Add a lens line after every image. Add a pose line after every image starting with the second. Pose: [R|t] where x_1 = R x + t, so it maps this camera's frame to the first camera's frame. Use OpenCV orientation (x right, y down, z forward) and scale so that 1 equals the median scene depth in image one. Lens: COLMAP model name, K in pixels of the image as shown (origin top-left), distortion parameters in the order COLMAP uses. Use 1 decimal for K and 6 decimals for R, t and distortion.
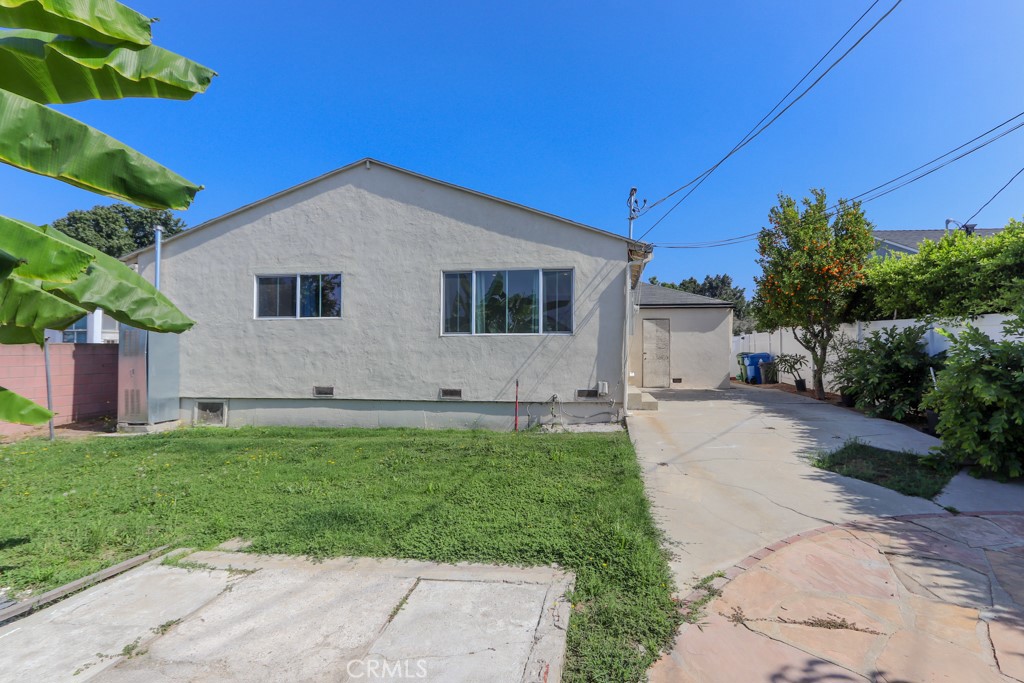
lens RADIAL K [[486.9, 0, 550.4], [0, 486.9, 337.6], [0, 0, 1]] dist [-0.000958, 0.001021]
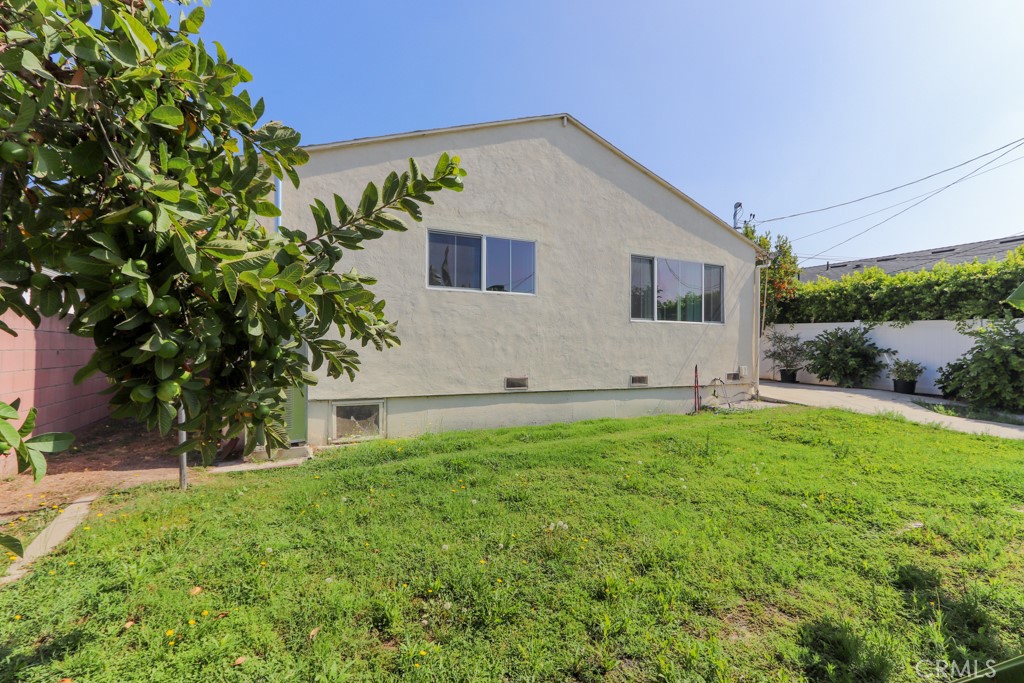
lens RADIAL K [[472.8, 0, 512.0], [0, 472.8, 341.5], [0, 0, 1]] dist [-0.005344, -0.000026]
pose [[0.832512, 0.016558, 0.553760, -0.933870], [-0.022315, 0.999744, 0.003654, 0.038395], [-0.553558, -0.015399, 0.832668, 0.349633]]
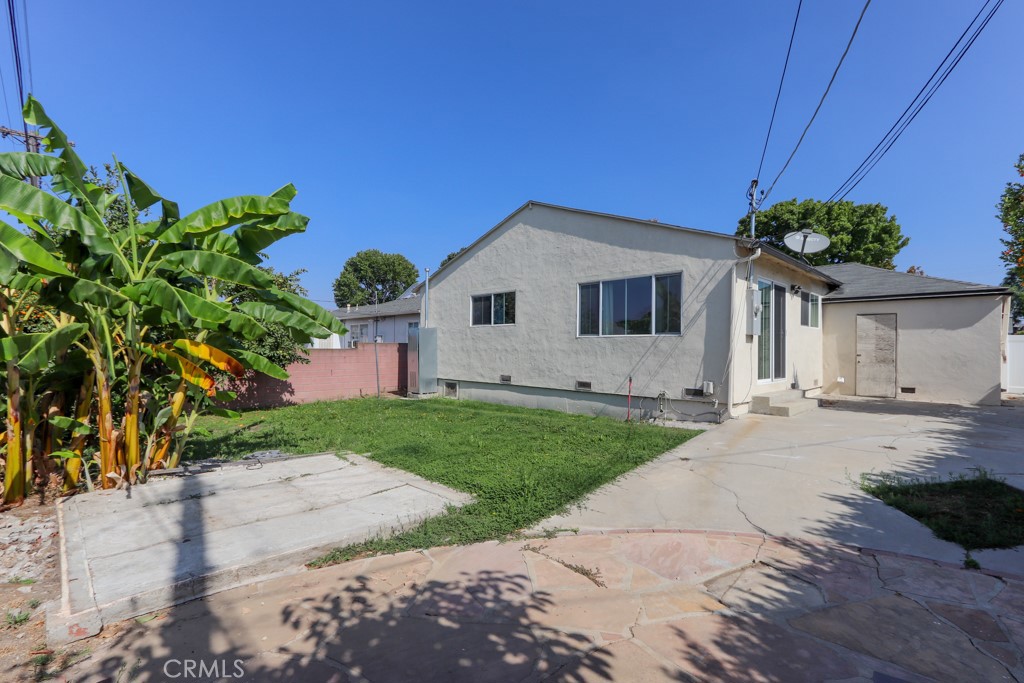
lens RADIAL K [[472.8, 0, 512.0], [0, 472.8, 341.5], [0, 0, 1]] dist [-0.005344, -0.000026]
pose [[0.777105, -0.000905, -0.629370, 0.388070], [0.007175, 0.999947, 0.007421, -0.003218], [0.629330, -0.010283, 0.777070, -0.015437]]
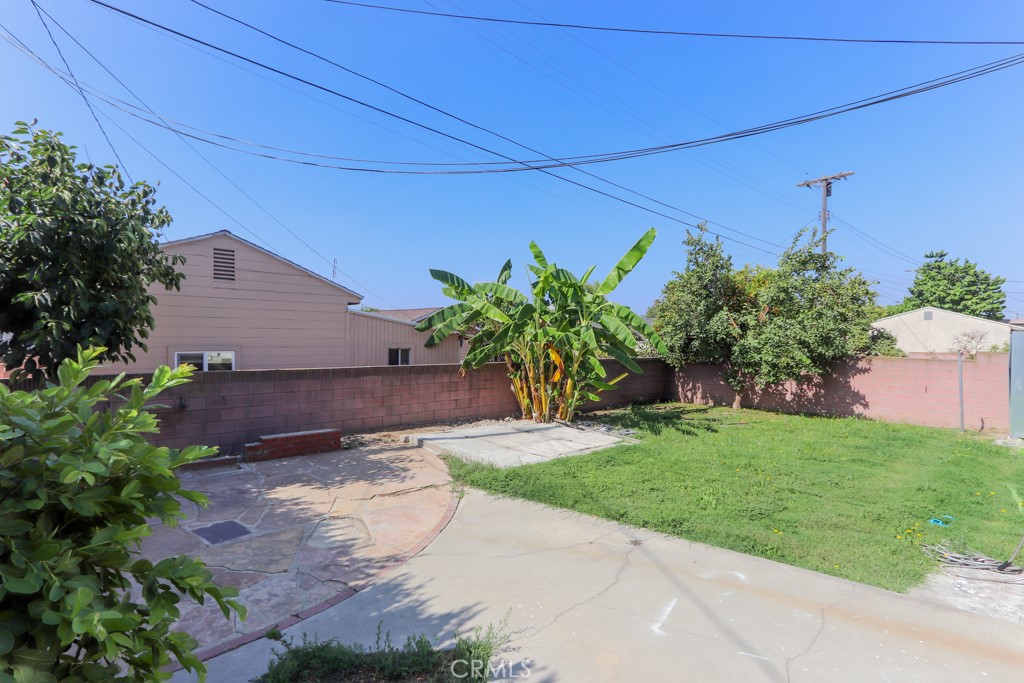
lens RADIAL K [[472.8, 0, 512.0], [0, 472.8, 341.5], [0, 0, 1]] dist [-0.005344, -0.000026]
pose [[-0.662173, 0.003652, -0.749342, 0.580743], [0.003062, 0.999993, 0.002167, -0.024805], [0.749344, -0.000859, -0.662180, 0.886439]]
